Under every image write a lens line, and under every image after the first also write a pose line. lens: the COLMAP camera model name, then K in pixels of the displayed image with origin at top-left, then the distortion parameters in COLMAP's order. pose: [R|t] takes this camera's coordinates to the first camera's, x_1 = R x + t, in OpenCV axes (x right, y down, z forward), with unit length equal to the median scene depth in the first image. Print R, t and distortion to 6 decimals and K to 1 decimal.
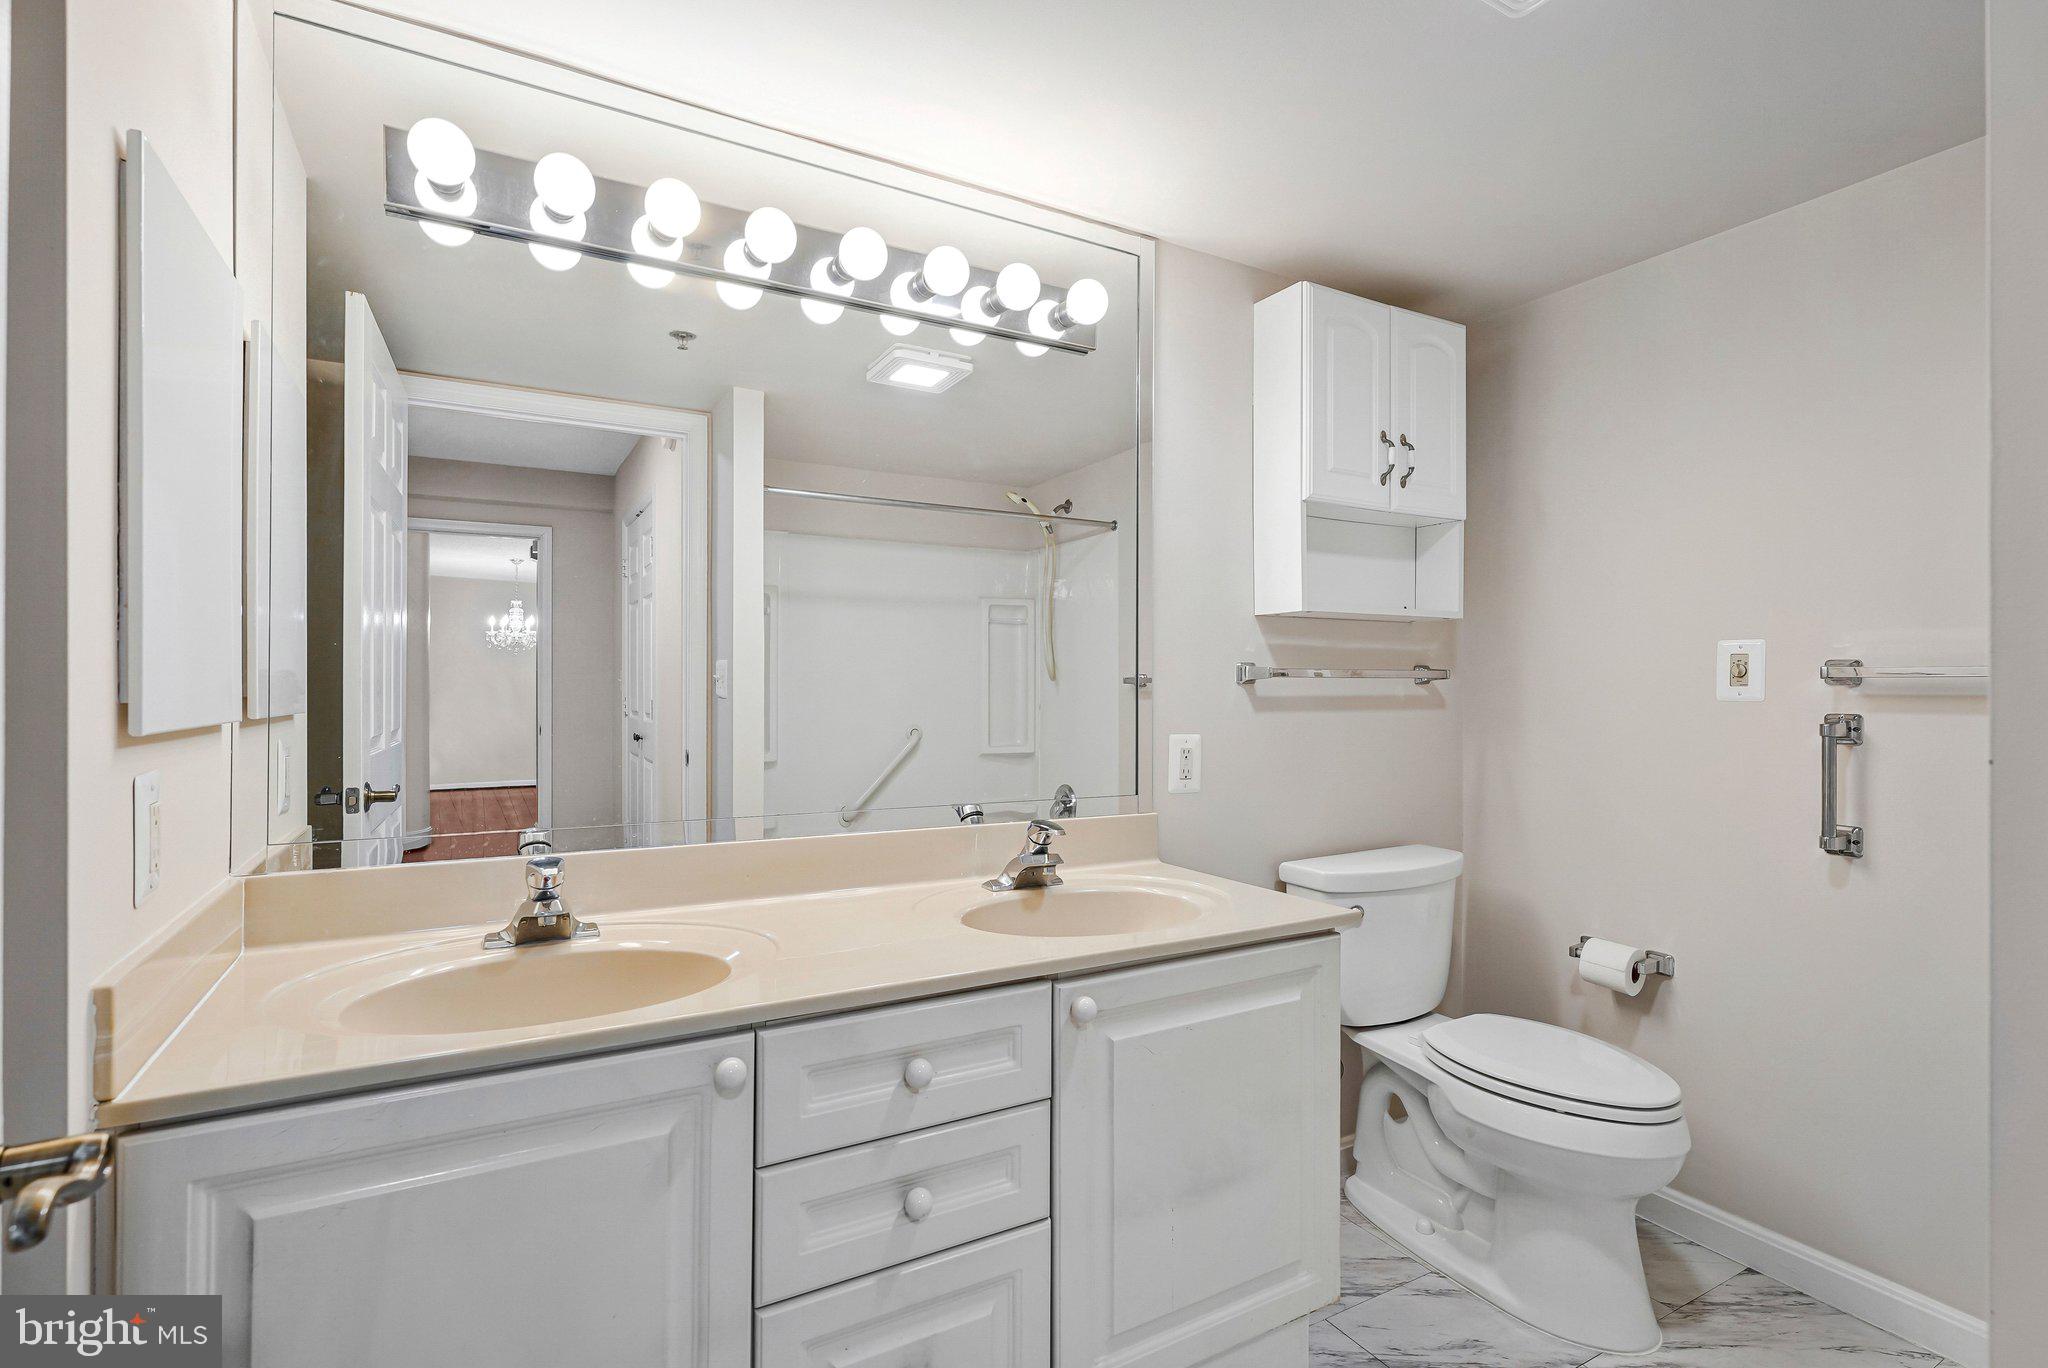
lens RADIAL K [[949.4, 0, 1019.6], [0, 949.4, 687.4], [0, 0, 1]] dist [-0.014687, -0.000116]
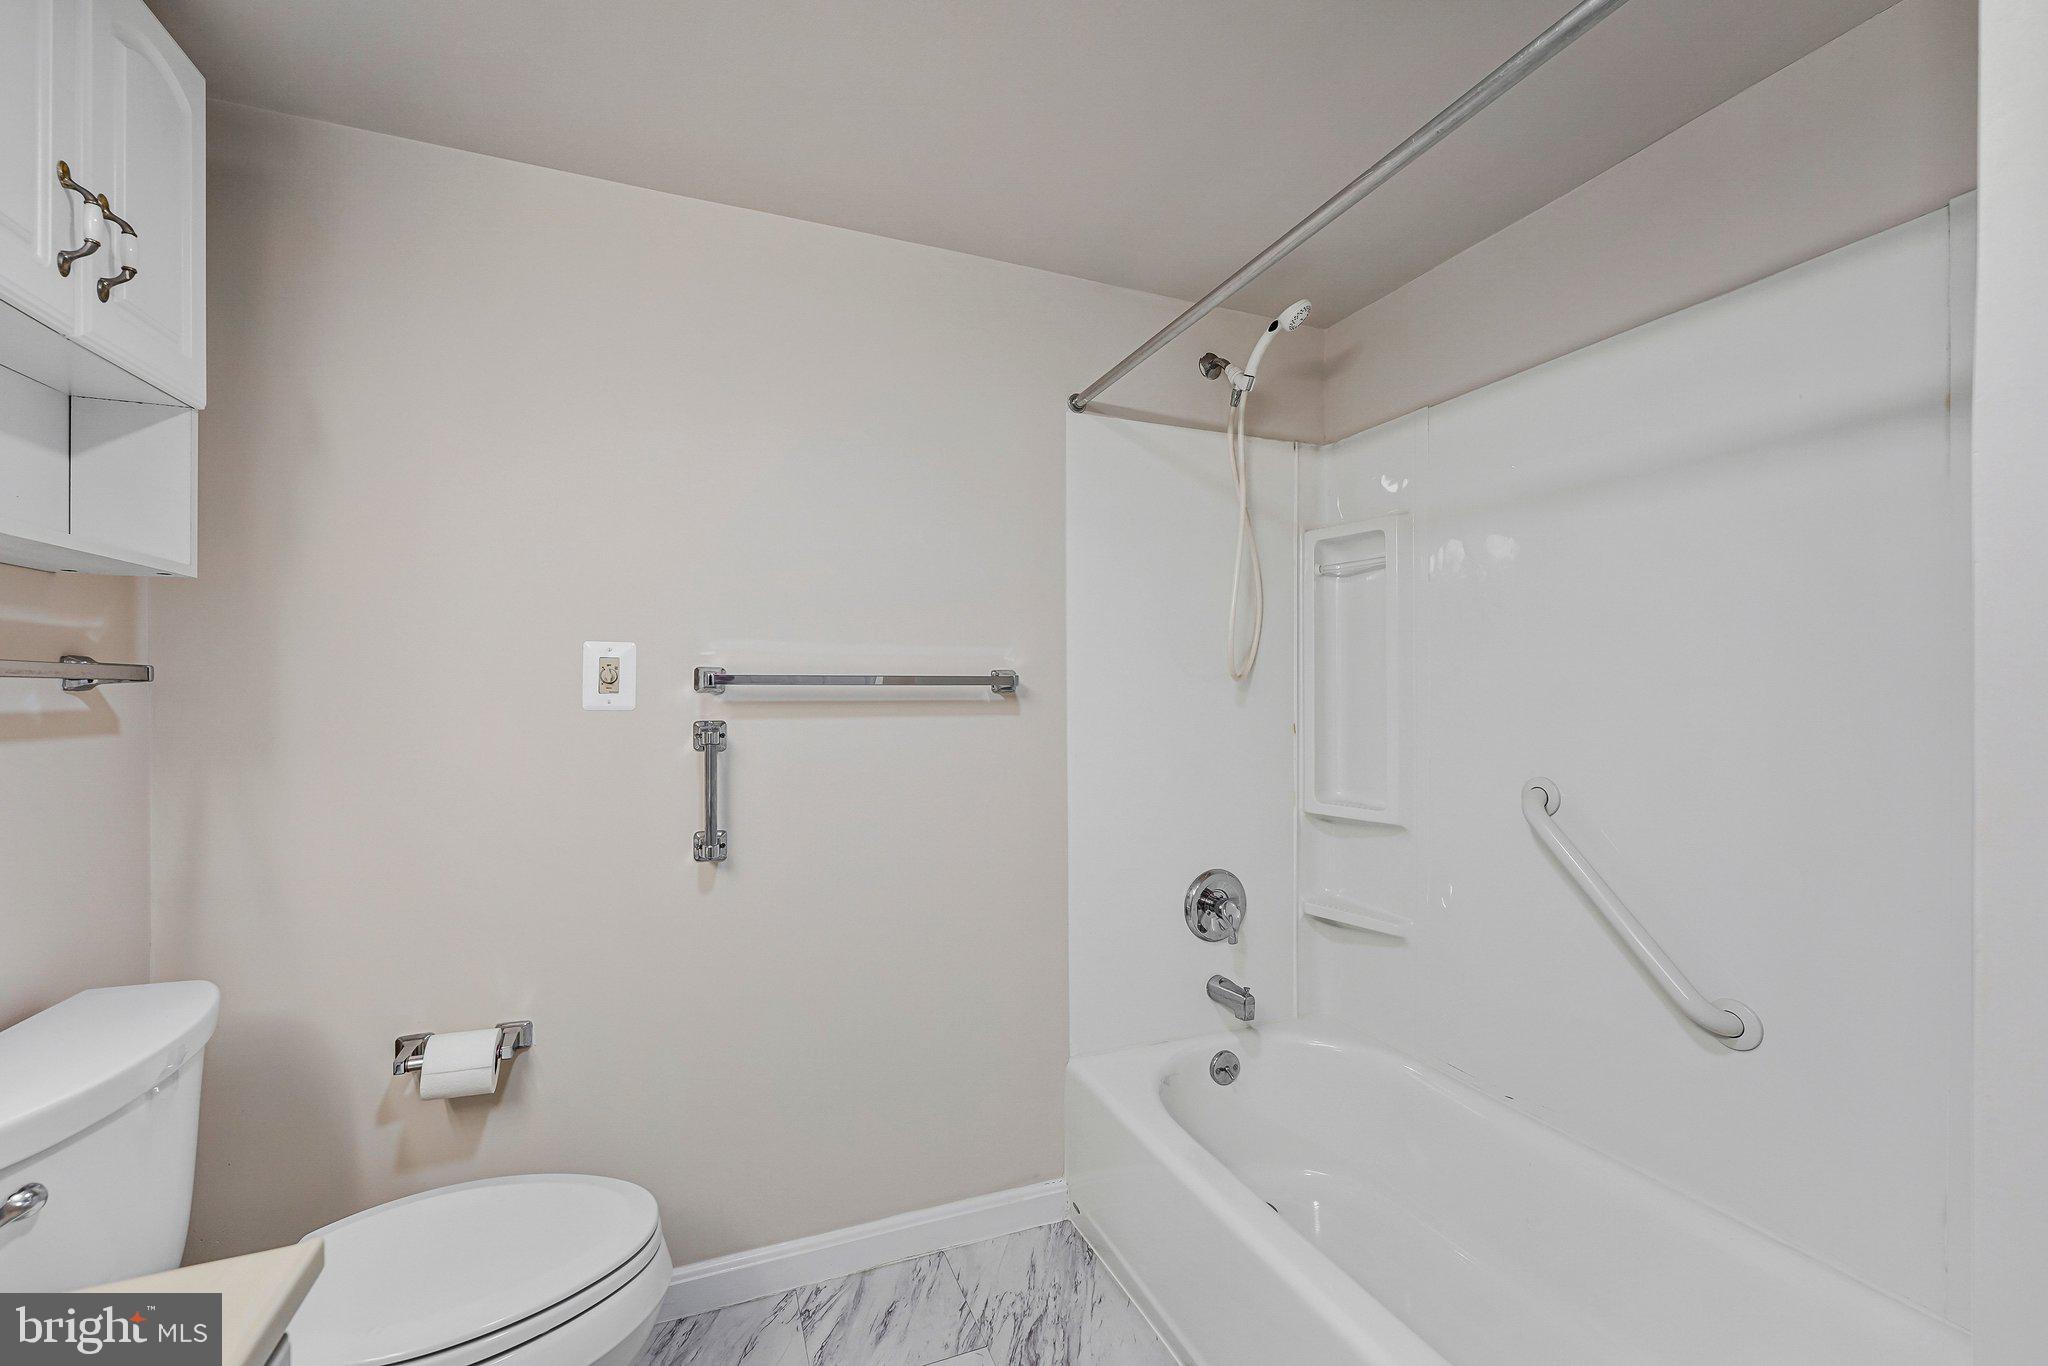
lens RADIAL K [[835.9, 0, 1025.7], [0, 835.9, 699.1], [0, 0, 1]] dist [-0.001356, 0.000111]
pose [[0.124782, -0.008325, 0.992149, 0.024929], [0.001142, 0.999965, 0.008247, -0.002073], [-0.992183, 0.000104, 0.124787, 0.481496]]
